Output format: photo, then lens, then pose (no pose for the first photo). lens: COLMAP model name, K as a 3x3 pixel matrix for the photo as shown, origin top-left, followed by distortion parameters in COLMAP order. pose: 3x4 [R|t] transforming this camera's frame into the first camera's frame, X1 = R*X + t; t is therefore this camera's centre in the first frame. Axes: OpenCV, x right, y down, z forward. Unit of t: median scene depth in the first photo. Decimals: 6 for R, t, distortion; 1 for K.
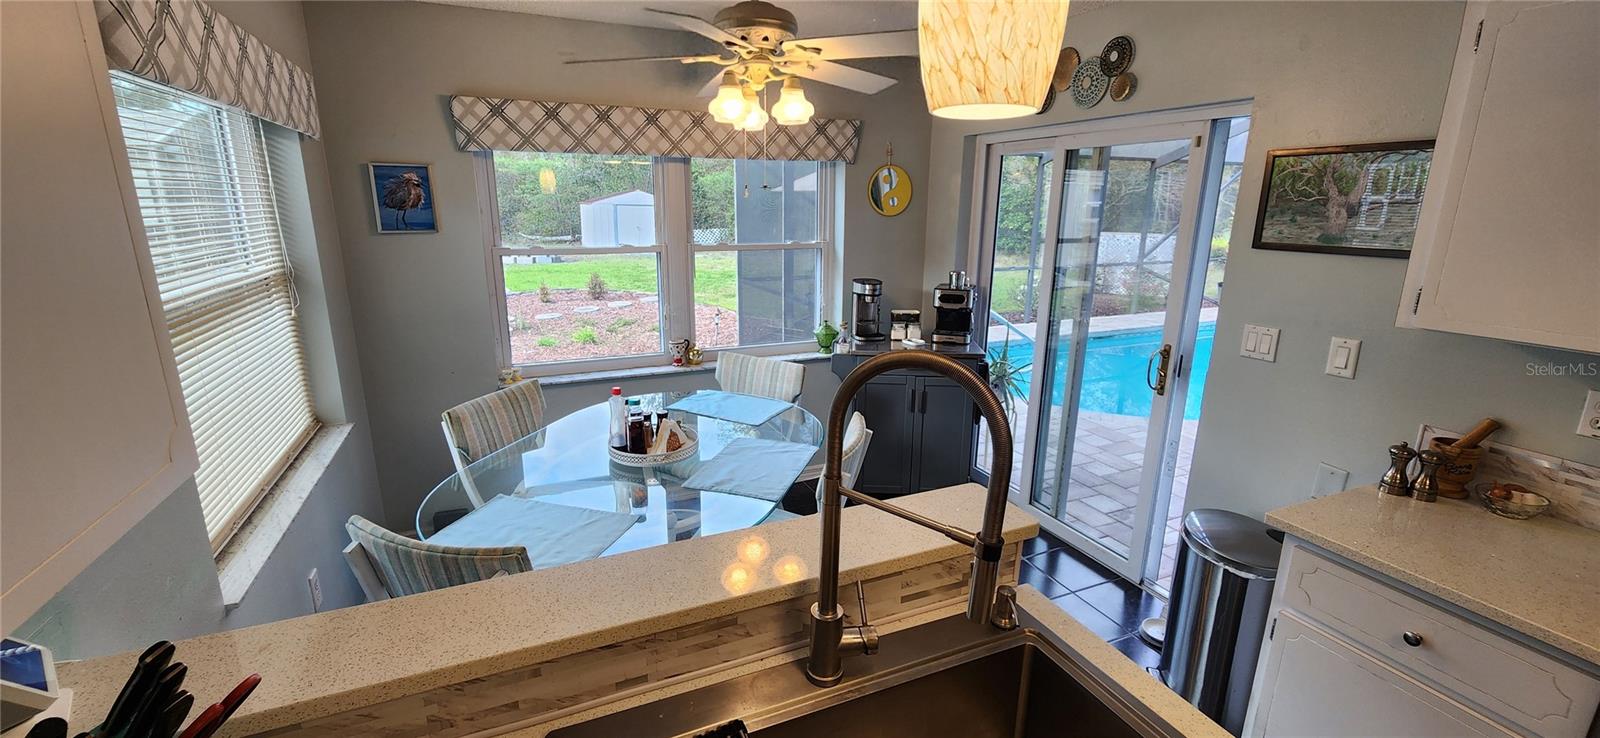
lens RADIAL K [[654.5, 0, 794.9], [0, 654.5, 367.8], [0, 0, 1]] dist [-0.001507, -0.000304]
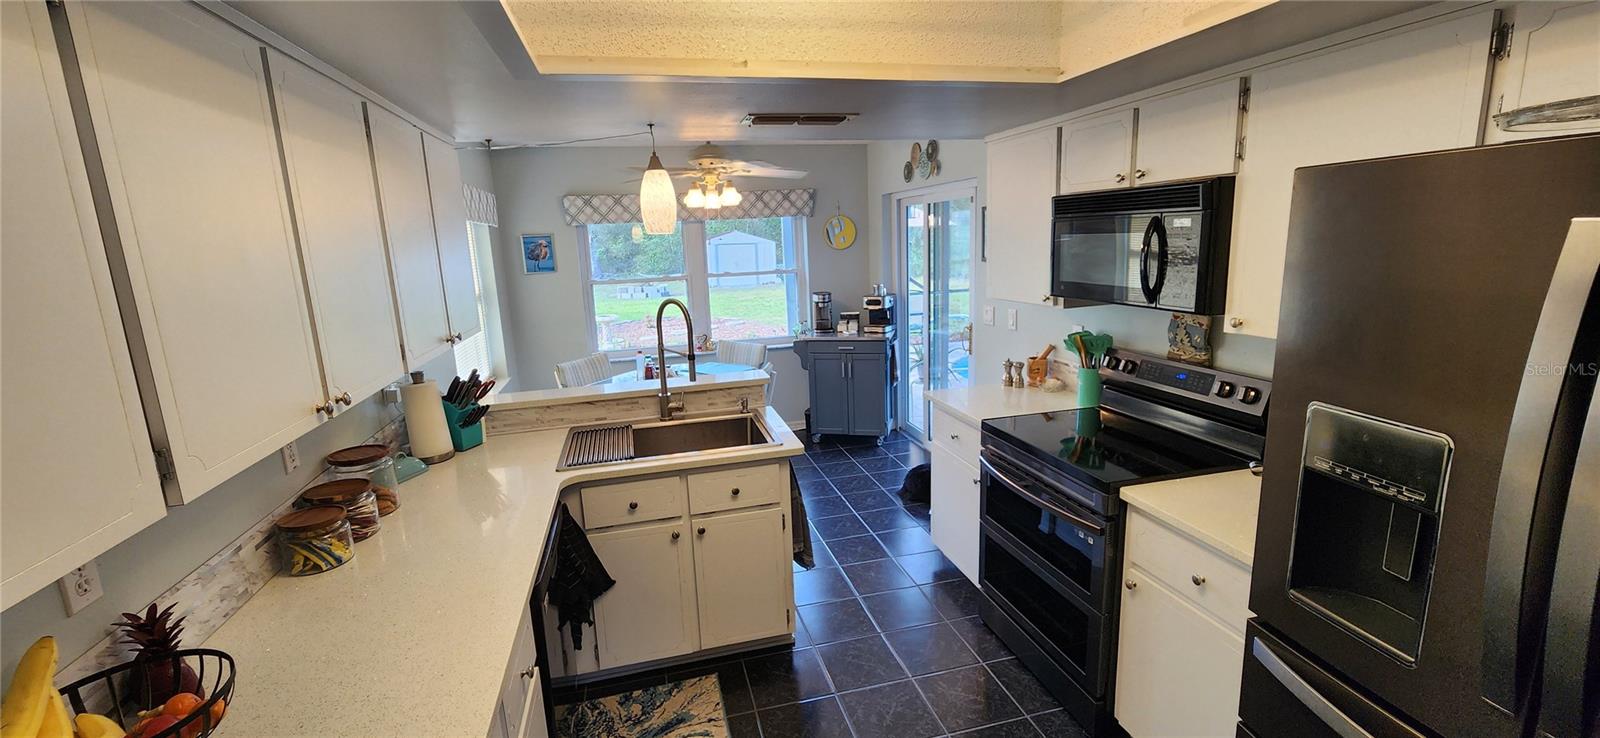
lens RADIAL K [[654.5, 0, 794.9], [0, 654.5, 367.8], [0, 0, 1]] dist [-0.001507, -0.000304]
pose [[0.984392, -0.015790, -0.175278, 0.387794], [0.007576, 0.998845, -0.047438, 0.136695], [0.175825, 0.045369, 0.983375, -0.601182]]
